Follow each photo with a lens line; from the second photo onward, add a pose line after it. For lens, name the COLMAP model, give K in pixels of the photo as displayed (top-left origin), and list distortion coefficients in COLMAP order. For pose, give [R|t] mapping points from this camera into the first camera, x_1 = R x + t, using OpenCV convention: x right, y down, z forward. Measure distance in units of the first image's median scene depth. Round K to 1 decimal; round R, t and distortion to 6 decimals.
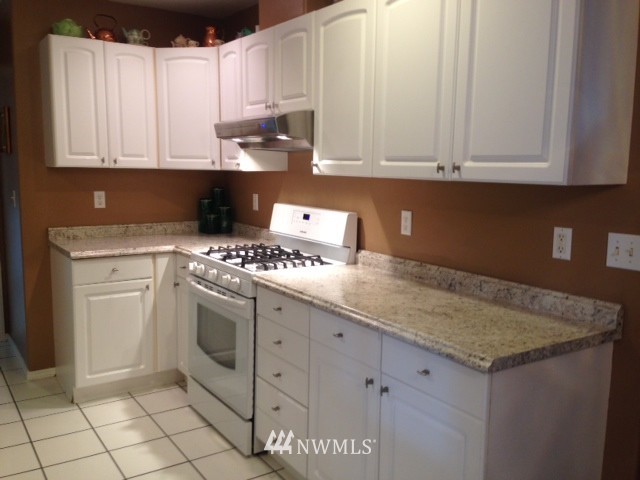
lens RADIAL K [[601.8, 0, 320.0], [0, 601.8, 240.0], [0, 0, 1]] dist [0.104581, -0.007044]
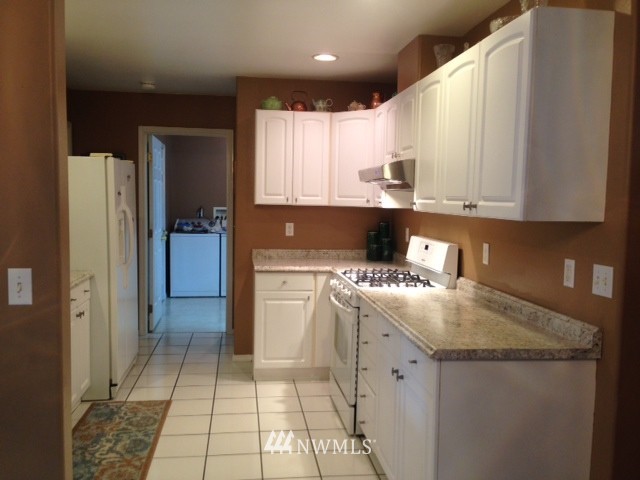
lens RADIAL K [[601.8, 0, 320.0], [0, 601.8, 240.0], [0, 0, 1]] dist [0.104581, -0.007044]
pose [[0.901082, 0.035721, -0.432174, 0.290378], [-0.063558, 0.996718, -0.050135, 0.019049], [0.428965, 0.072644, 0.900395, -0.145449]]
